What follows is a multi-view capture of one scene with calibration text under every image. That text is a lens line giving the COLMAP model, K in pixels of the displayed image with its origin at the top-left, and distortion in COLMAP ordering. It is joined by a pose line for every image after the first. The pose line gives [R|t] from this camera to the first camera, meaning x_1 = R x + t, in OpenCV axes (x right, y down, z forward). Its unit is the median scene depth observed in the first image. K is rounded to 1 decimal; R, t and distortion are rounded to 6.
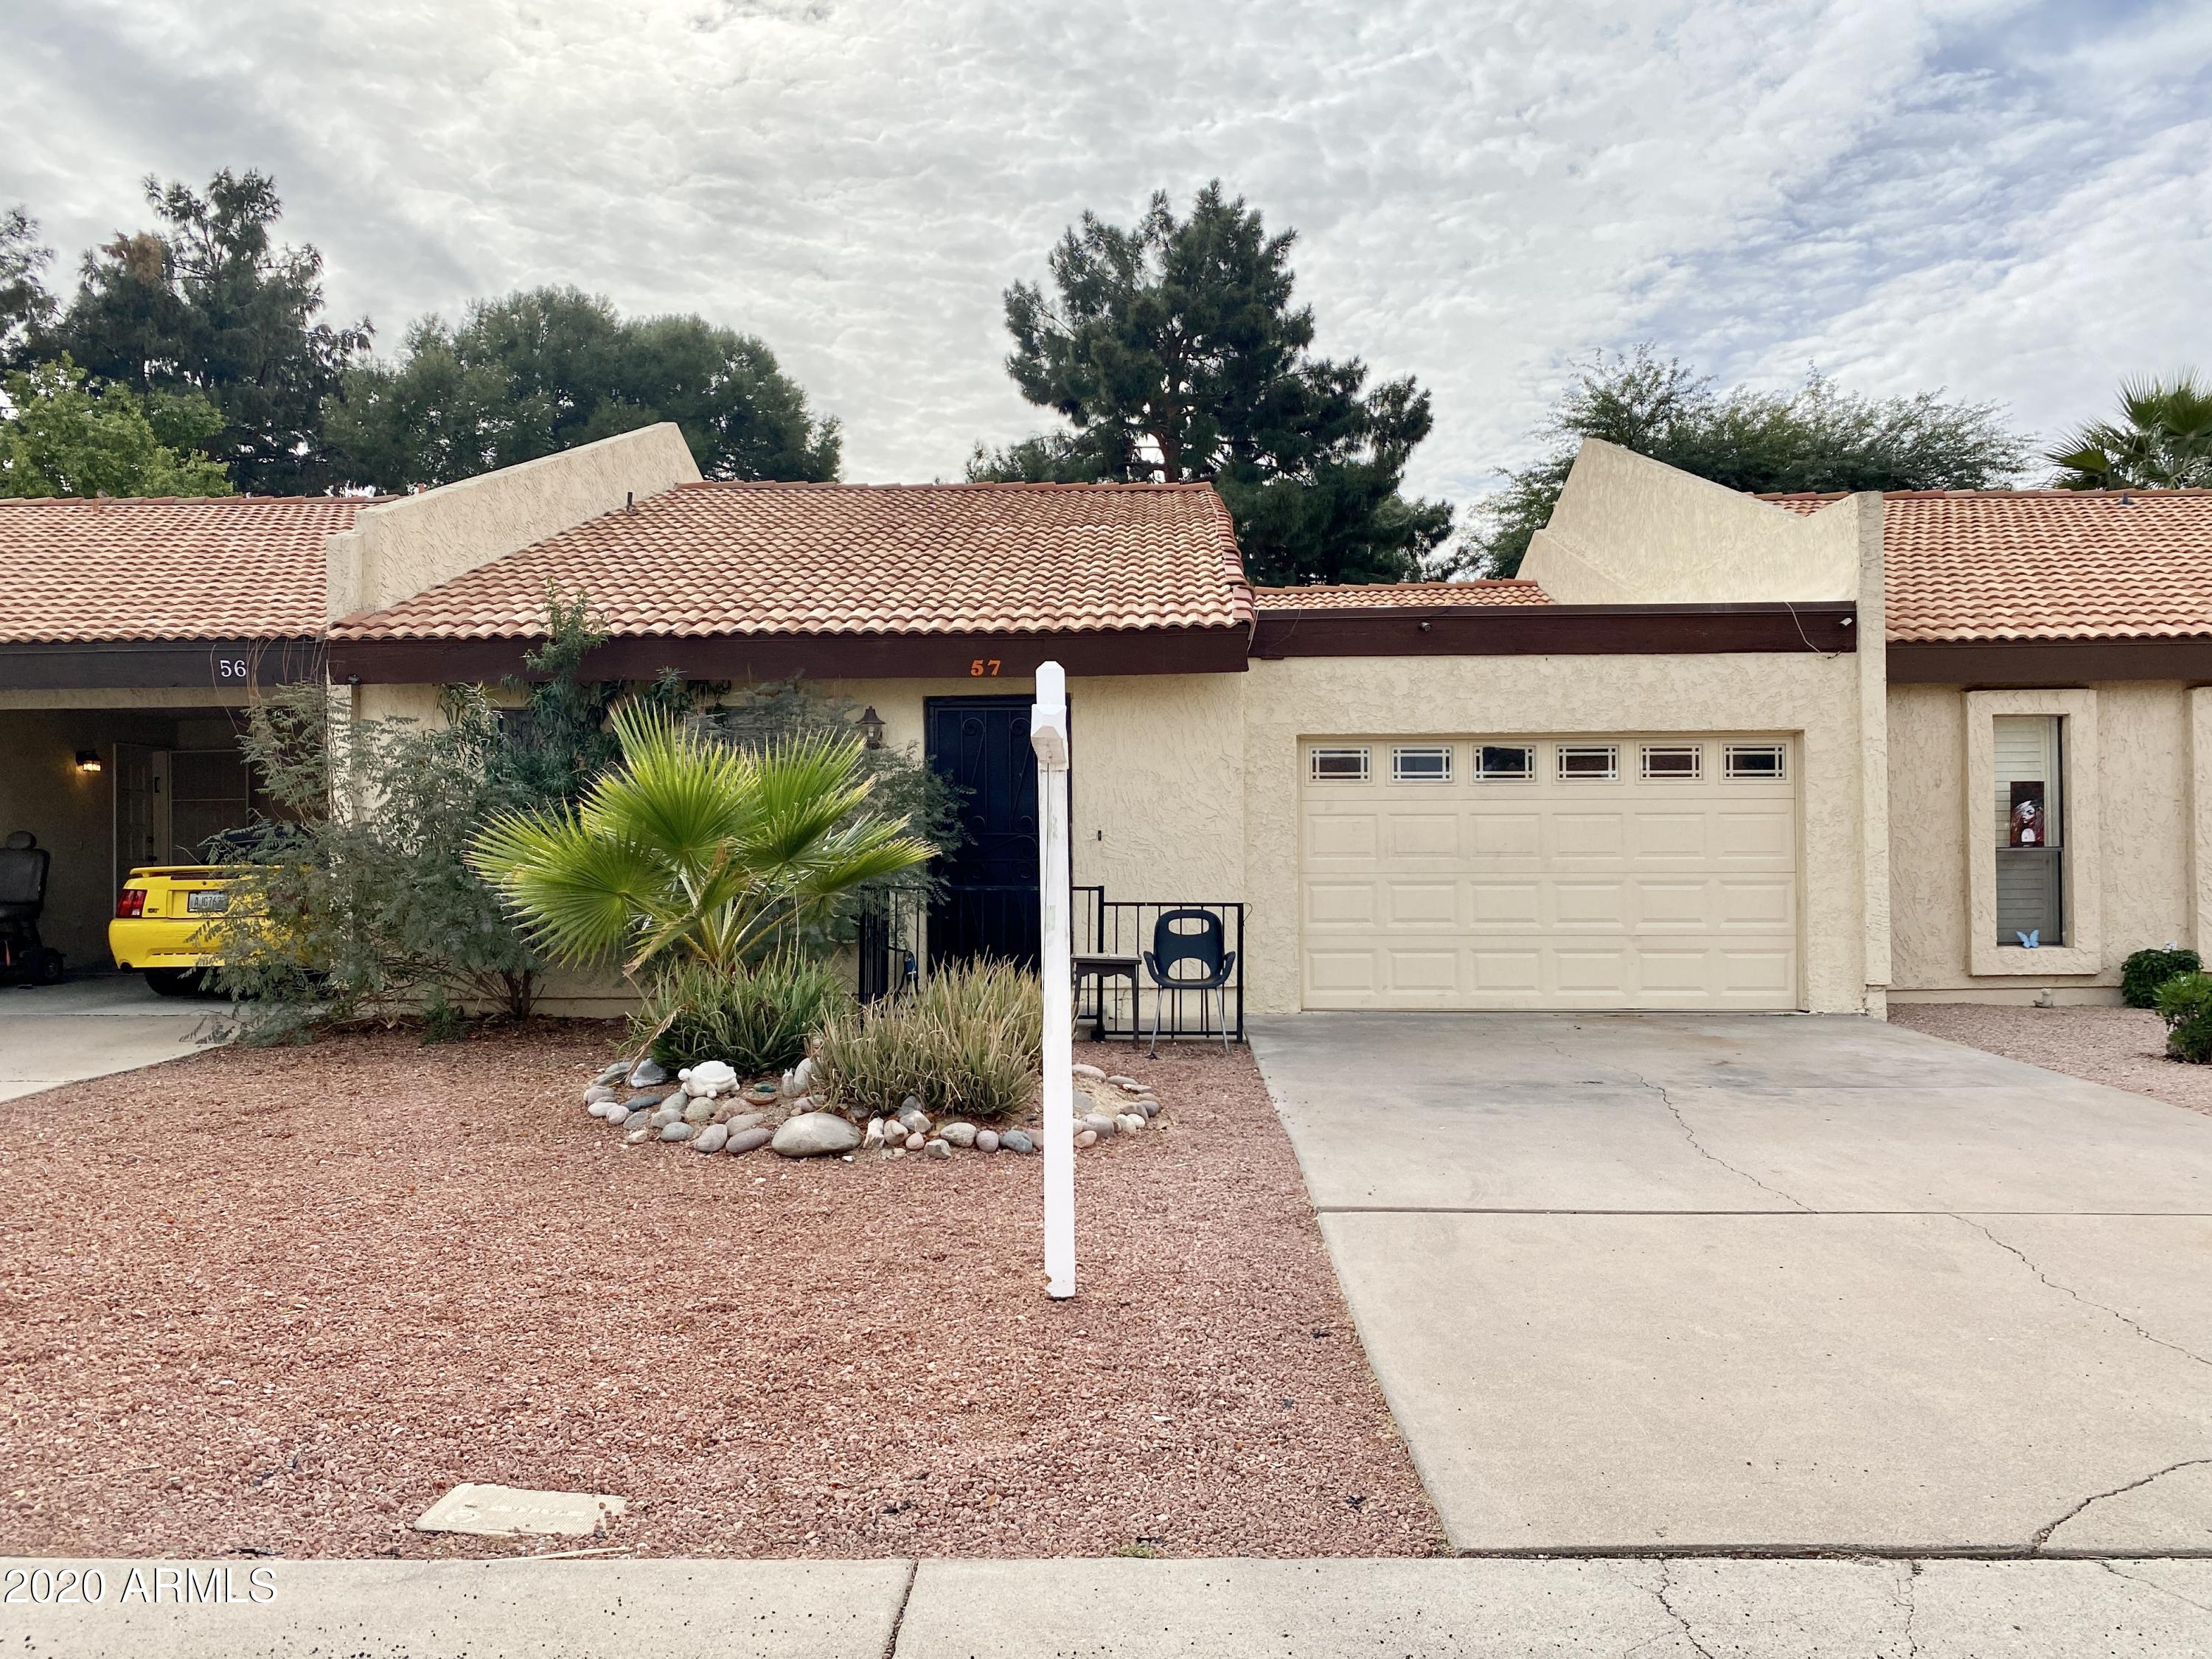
lens RADIAL K [[1709.7, 0, 1129.4], [0, 1709.7, 811.1], [0, 0, 1]] dist [0.011326, -0.008190]
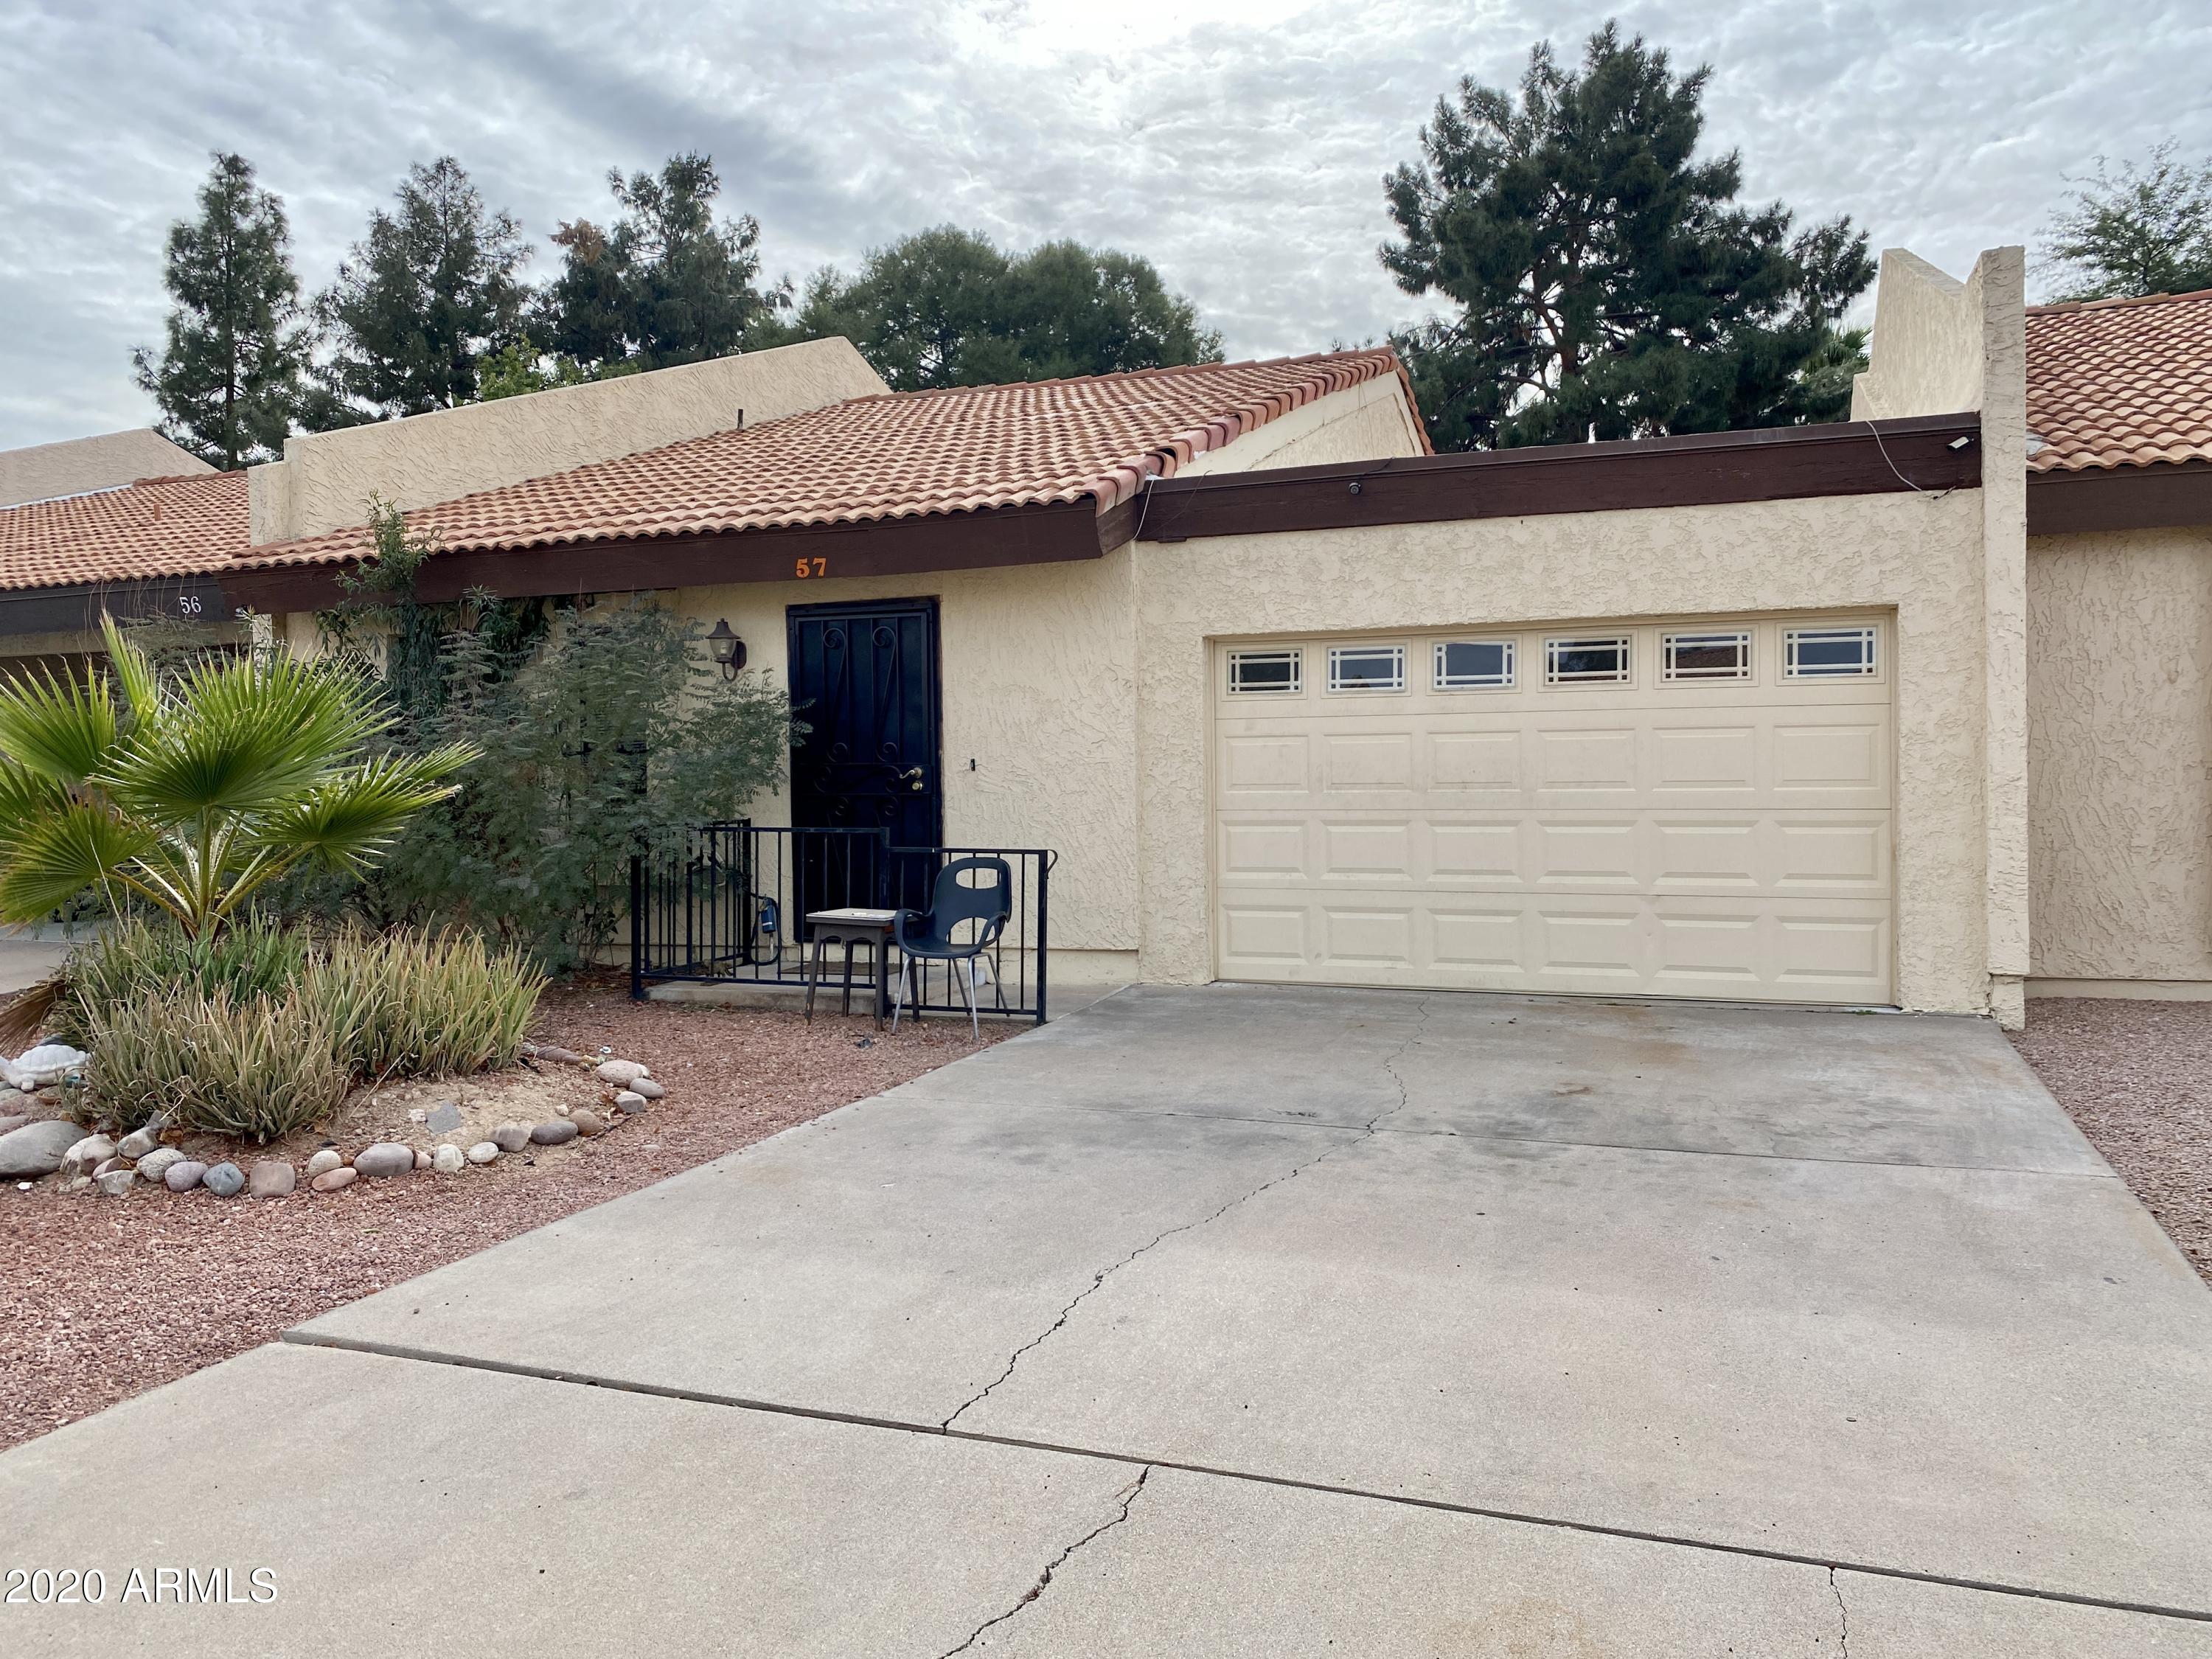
lens RADIAL K [[1680.8, 0, 1105.8], [0, 1680.8, 793.0], [0, 0, 1]] dist [0.002846, -0.006063]
pose [[0.942620, -0.002529, -0.333859, 0.313335], [0.014405, 0.999348, 0.033099, 0.001792], [0.333558, -0.036009, 0.942042, 0.244431]]
